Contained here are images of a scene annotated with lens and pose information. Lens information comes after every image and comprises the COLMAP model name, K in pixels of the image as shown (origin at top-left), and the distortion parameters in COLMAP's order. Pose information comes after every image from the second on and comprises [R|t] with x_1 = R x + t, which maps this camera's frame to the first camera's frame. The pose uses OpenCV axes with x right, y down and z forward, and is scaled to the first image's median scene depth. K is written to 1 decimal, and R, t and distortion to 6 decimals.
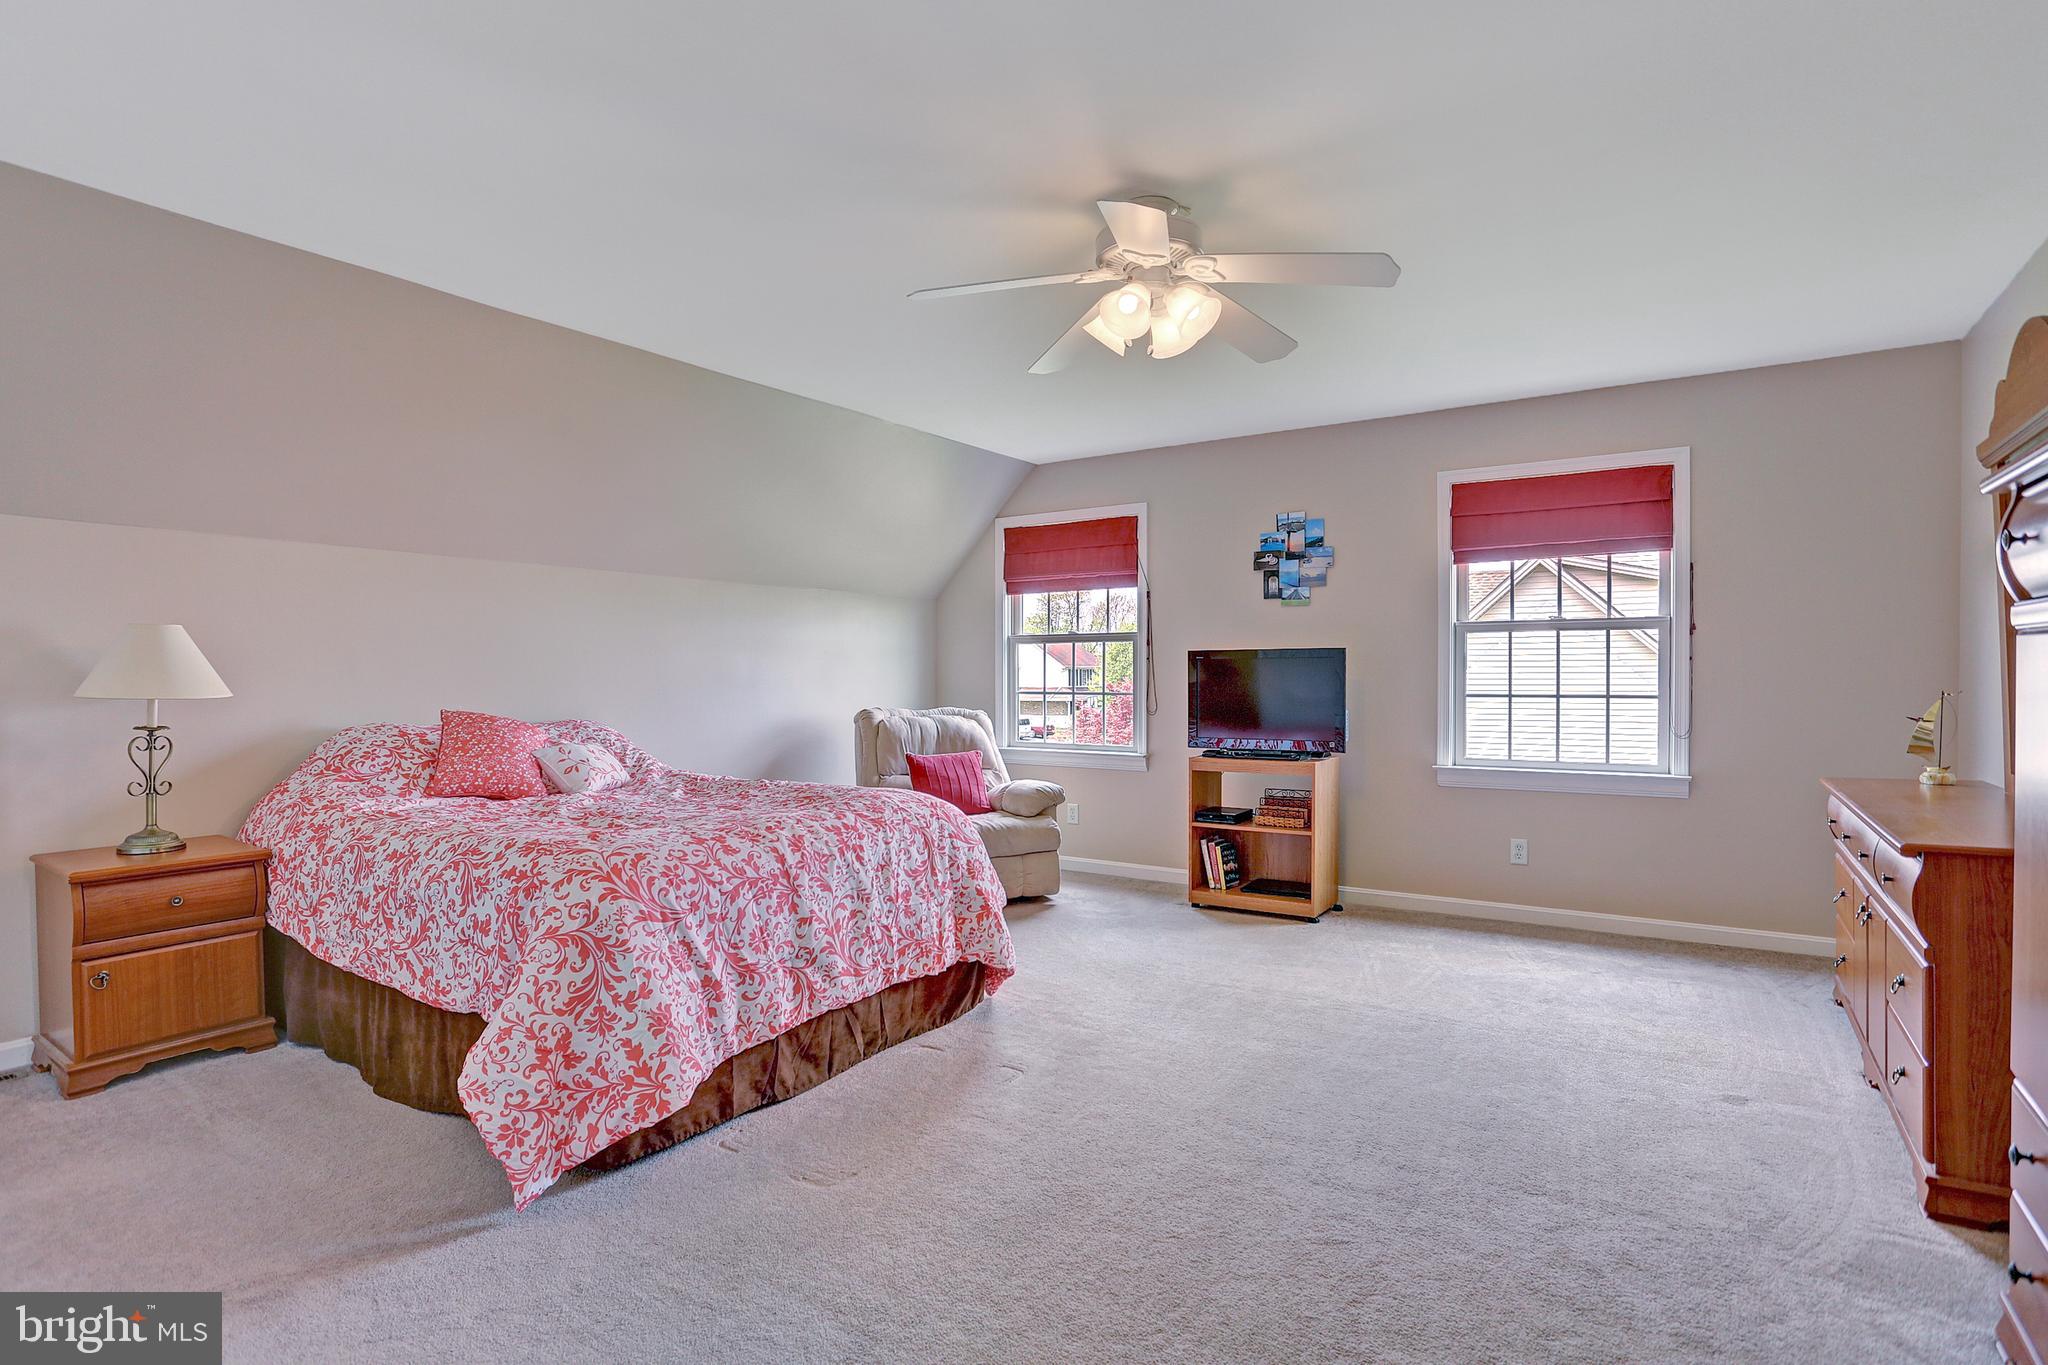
lens RADIAL K [[1023.2, 0, 1031.4], [0, 1023.2, 690.2], [0, 0, 1]] dist [-0.046085, 0.017297]
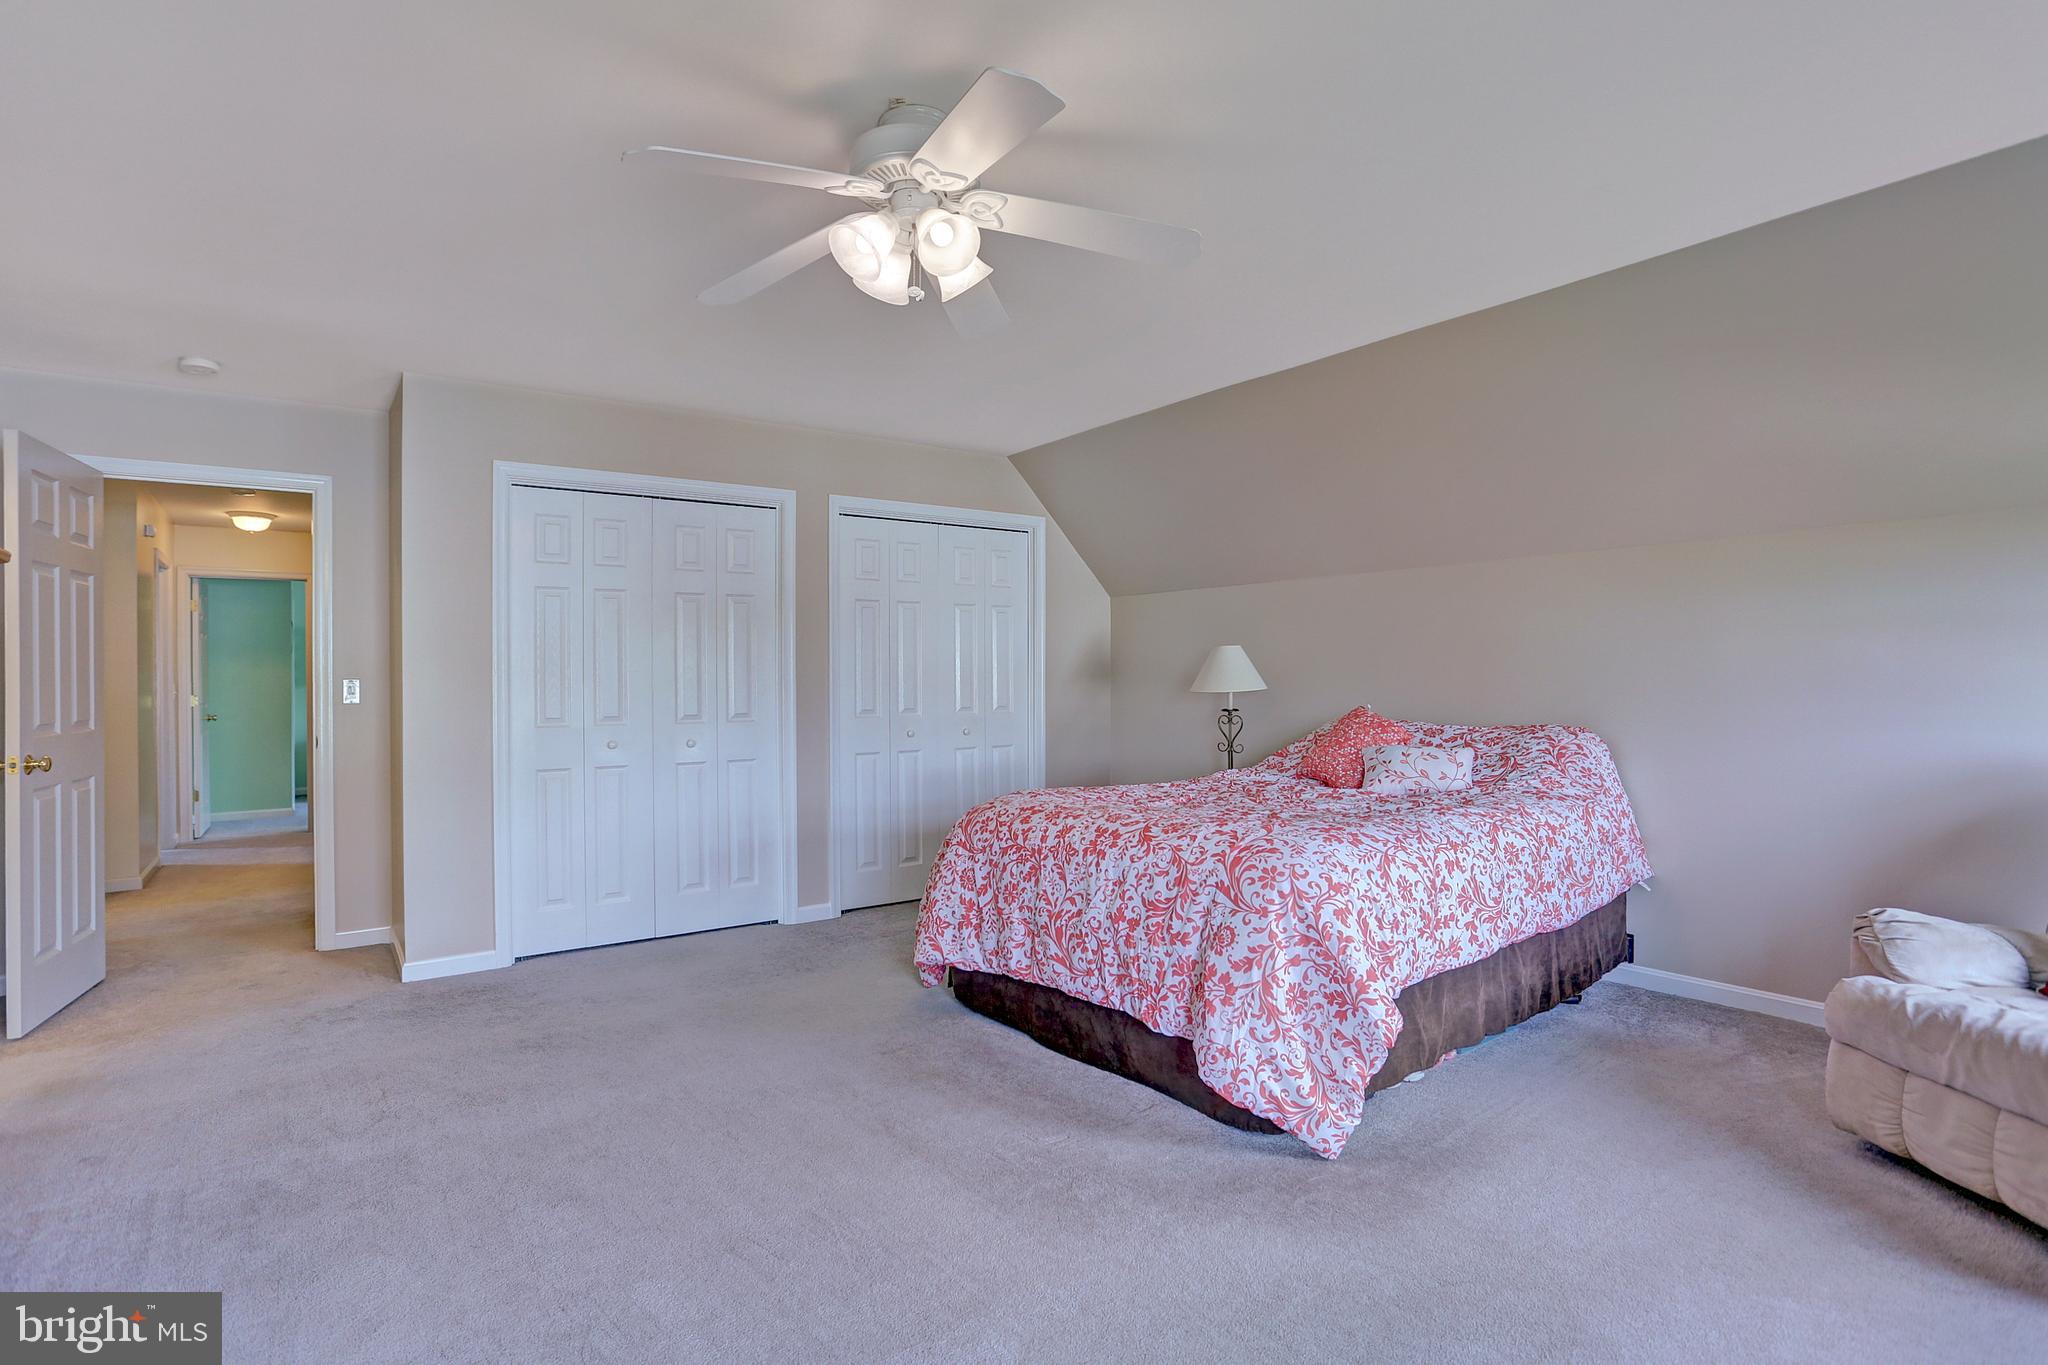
lens RADIAL K [[1023.2, 0, 1031.4], [0, 1023.2, 681.2], [0, 0, 1]] dist [-0.046085, 0.017297]
pose [[-0.321906, 0.009109, -0.946728, 0.819586], [-0.007205, 0.999901, 0.012070, -0.028006], [0.946744, 0.010706, -0.321808, 1.284964]]
